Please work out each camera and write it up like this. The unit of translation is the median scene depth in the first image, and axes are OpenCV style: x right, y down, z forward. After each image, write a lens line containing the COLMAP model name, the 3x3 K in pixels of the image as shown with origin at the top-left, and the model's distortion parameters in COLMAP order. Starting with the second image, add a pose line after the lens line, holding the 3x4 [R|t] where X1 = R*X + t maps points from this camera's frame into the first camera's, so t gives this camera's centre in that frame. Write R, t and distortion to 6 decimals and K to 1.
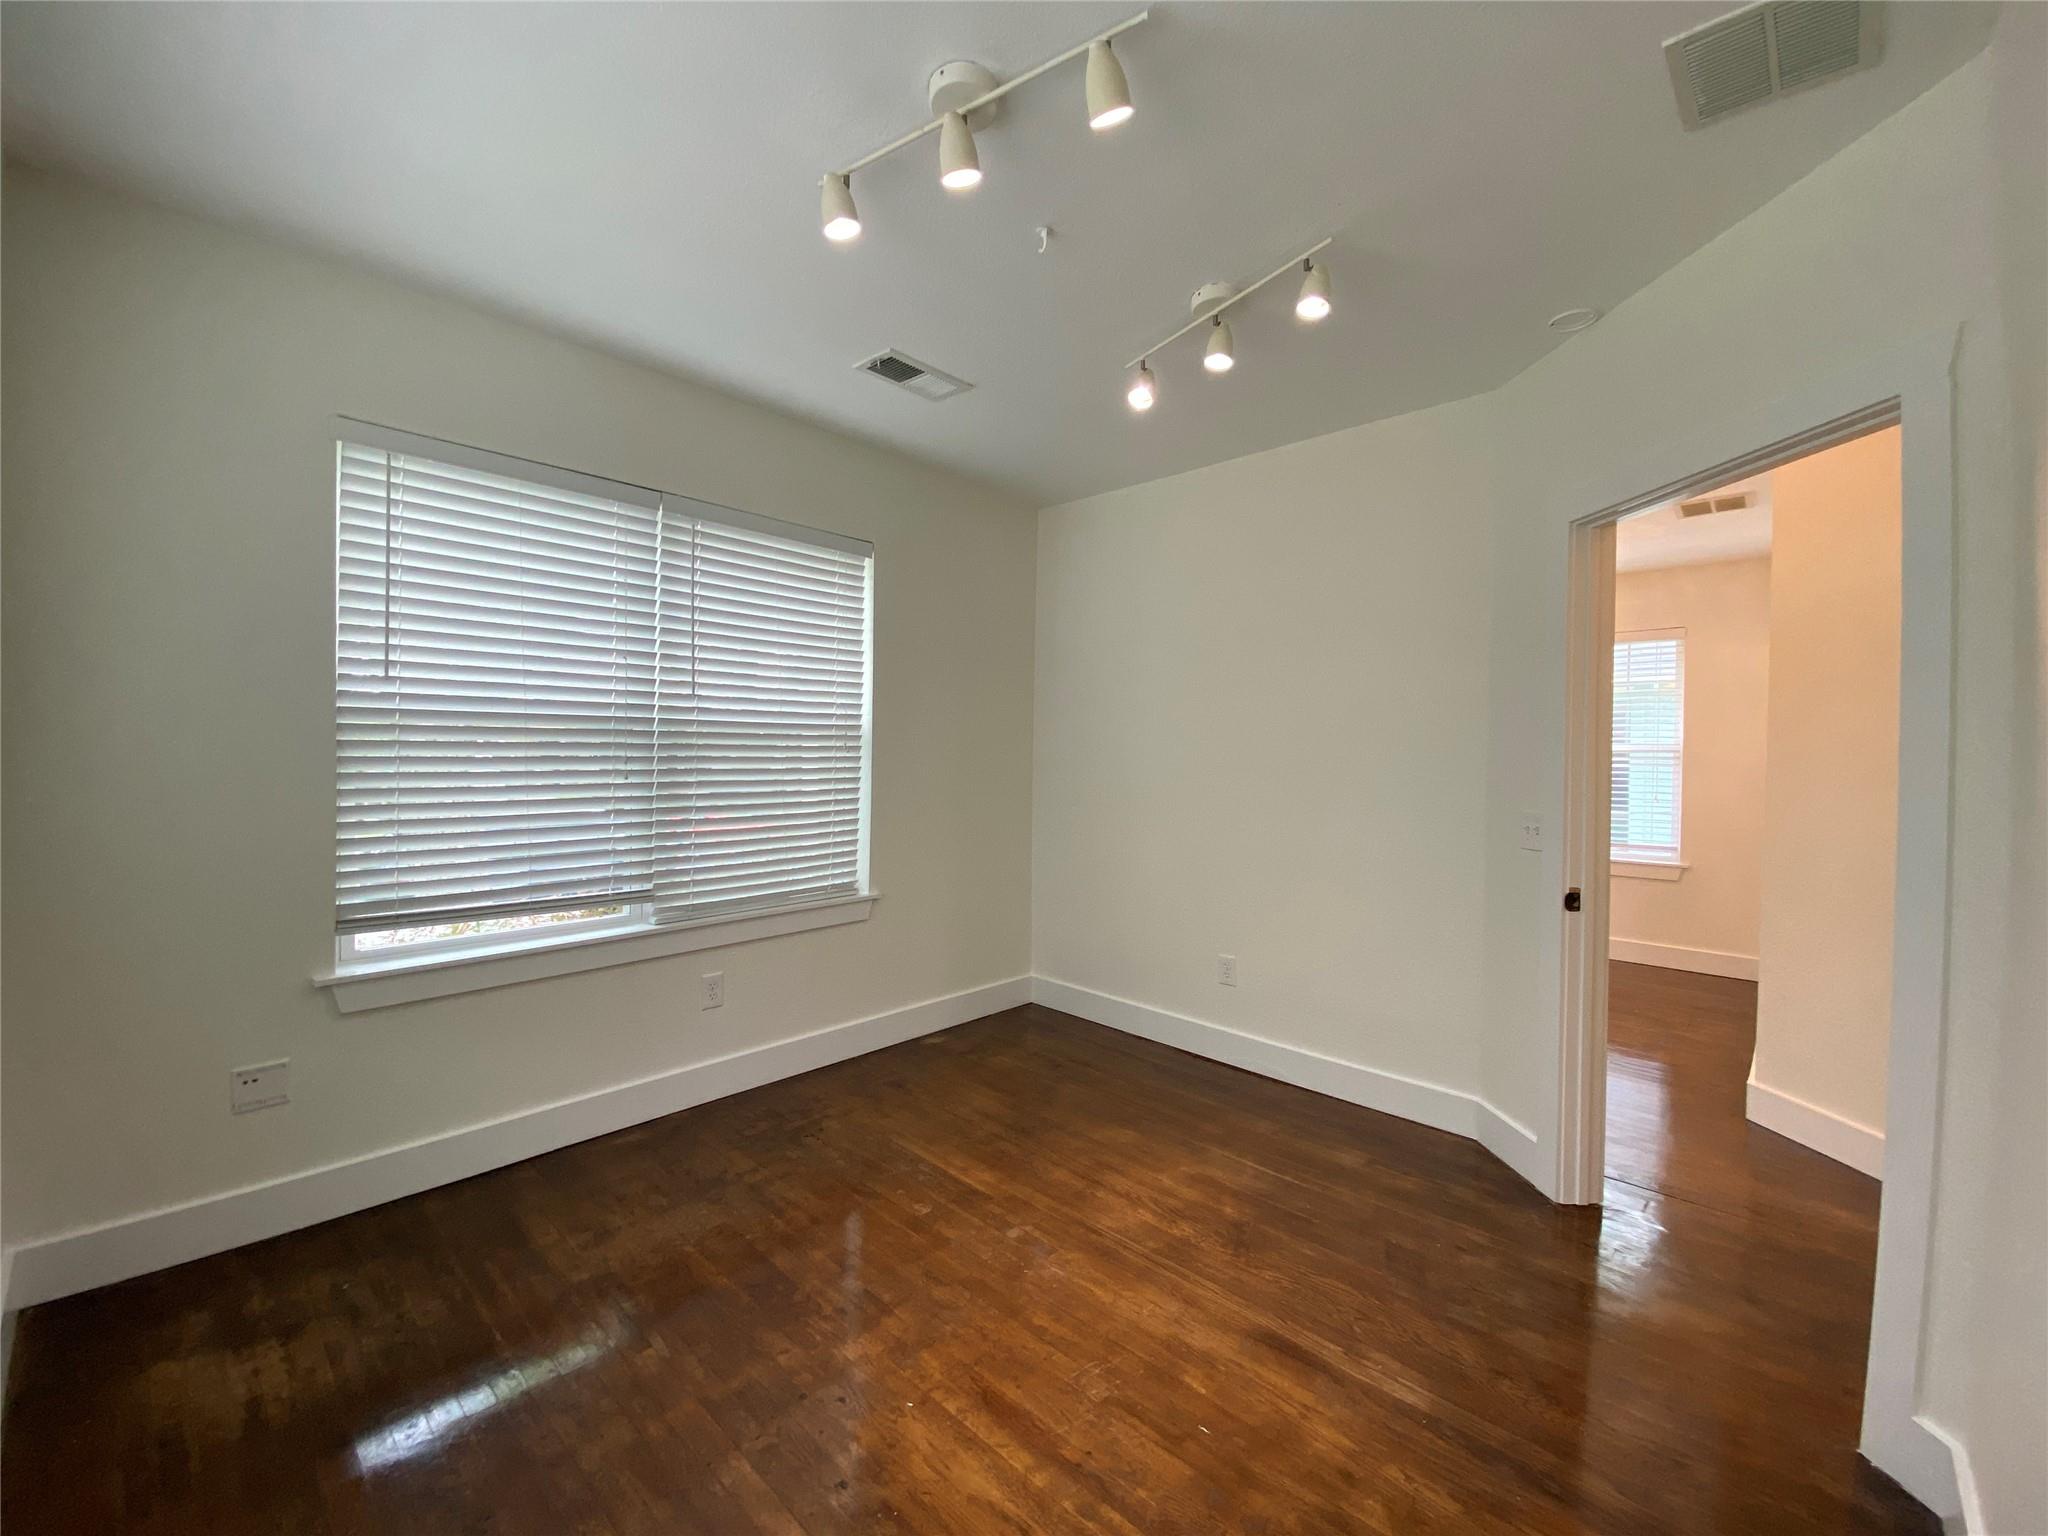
lens RADIAL K [[835.6, 0, 1017.6], [0, 835.6, 769.3], [0, 0, 1]] dist [0.013496, -0.012706]
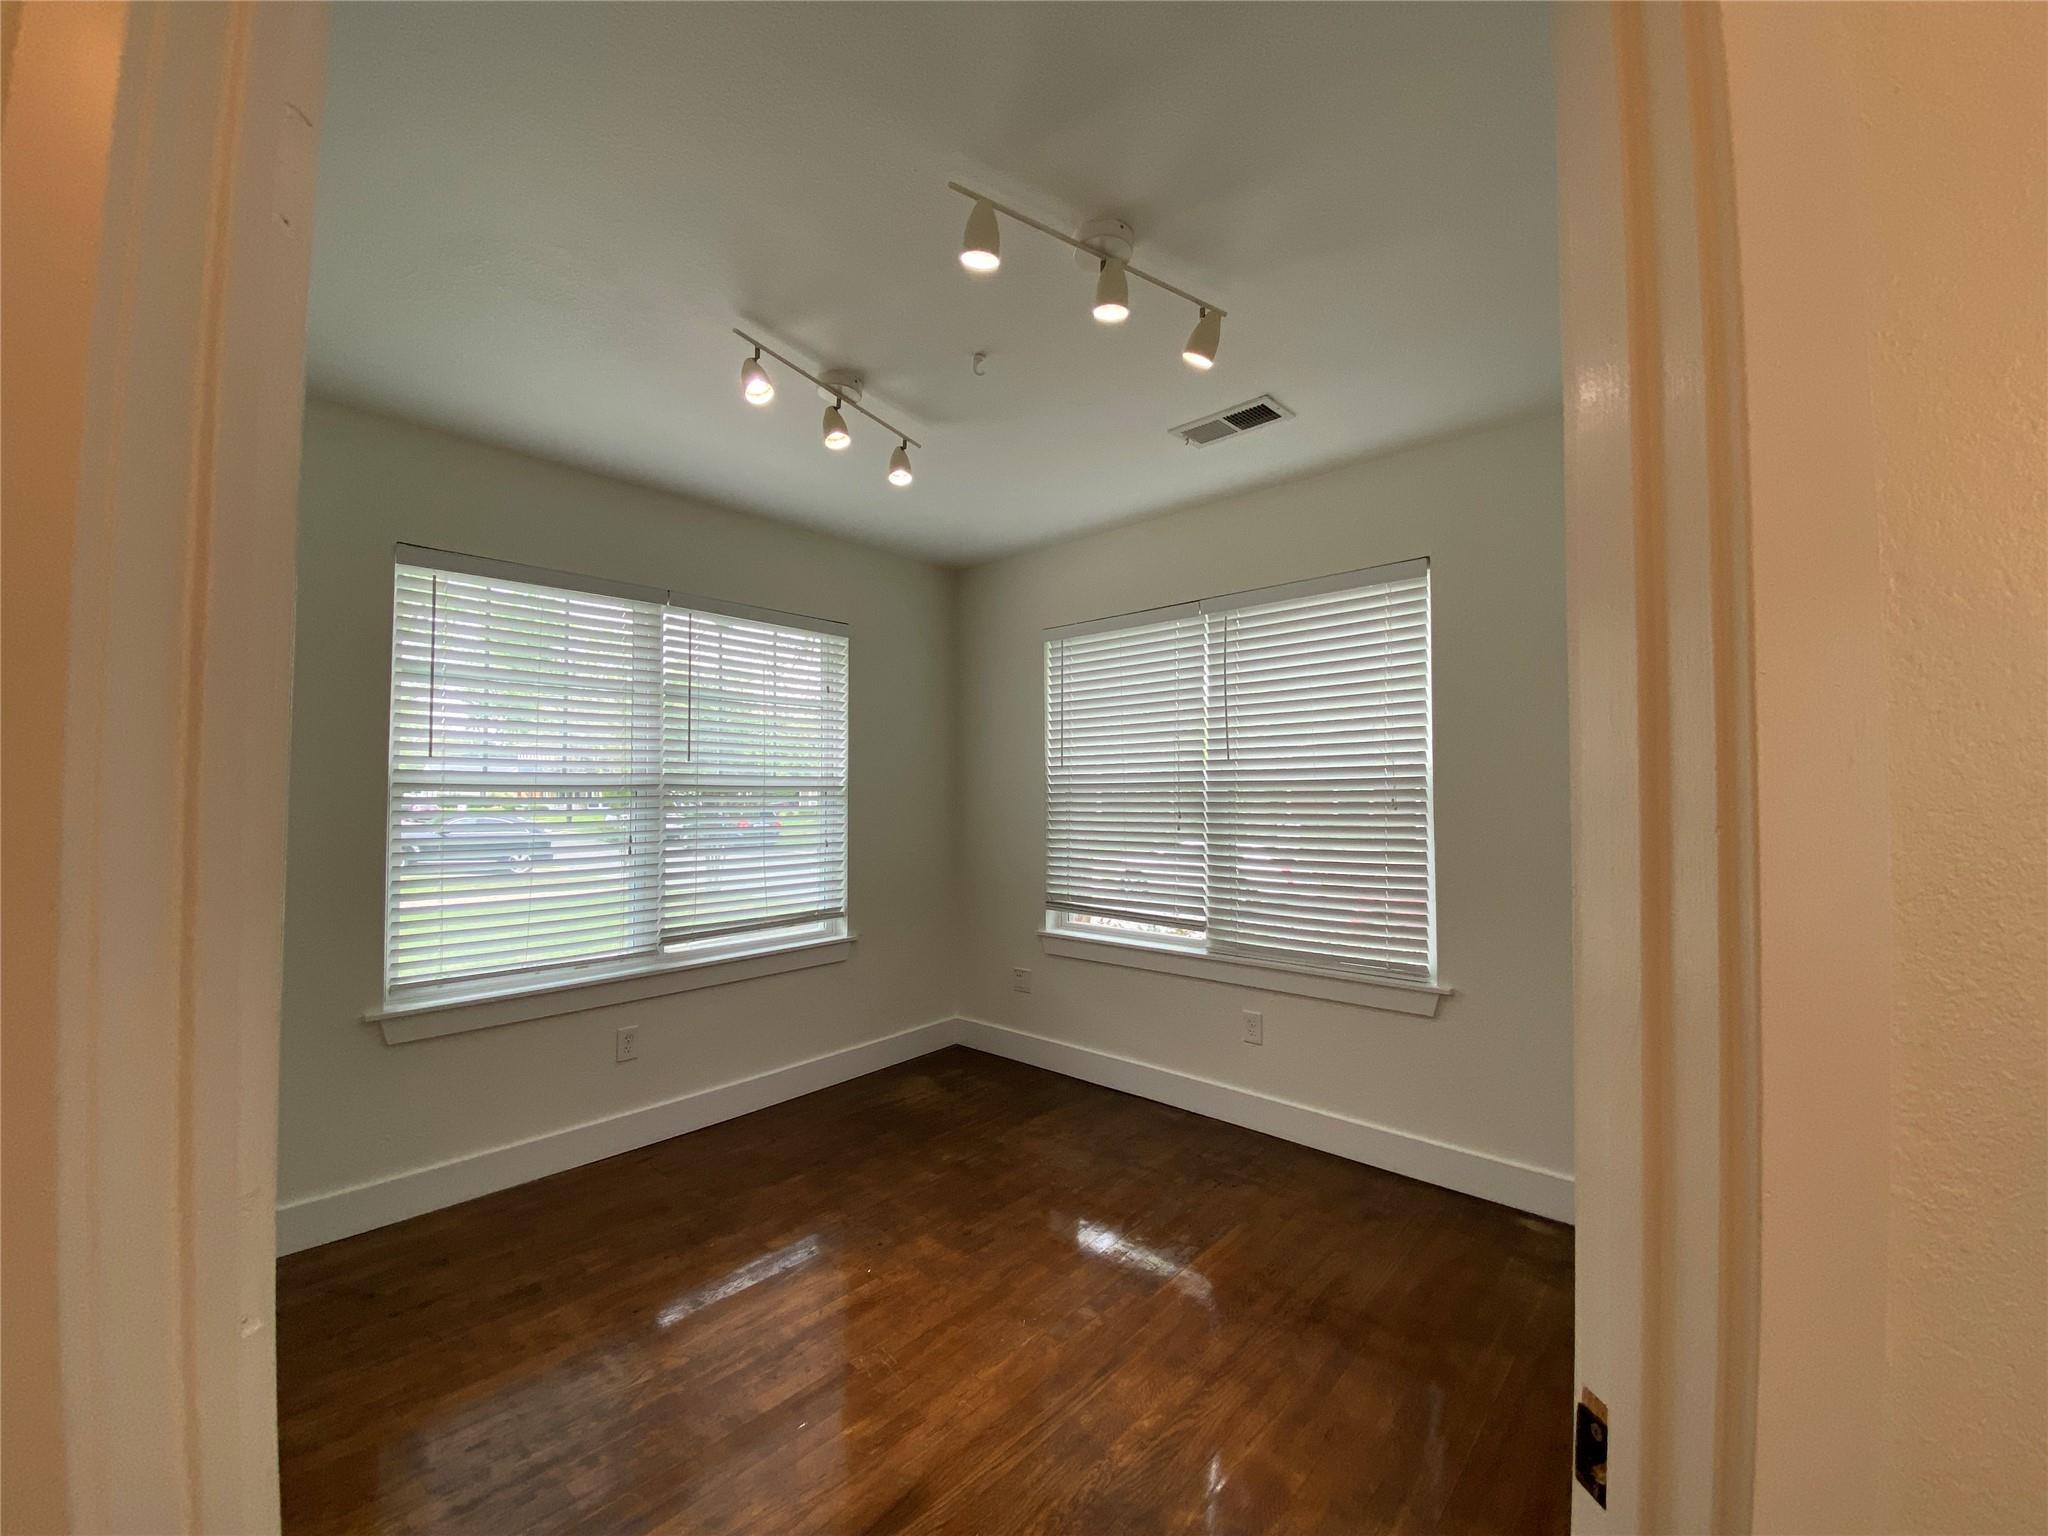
lens RADIAL K [[835.6, 0, 1024.4], [0, 835.6, 761.7], [0, 0, 1]] dist [0.013496, -0.012706]
pose [[0.019614, -0.049885, -0.998562, 0.968578], [-0.022577, 0.998478, -0.050324, -0.027074], [0.999553, 0.023532, 0.018458, 0.880466]]
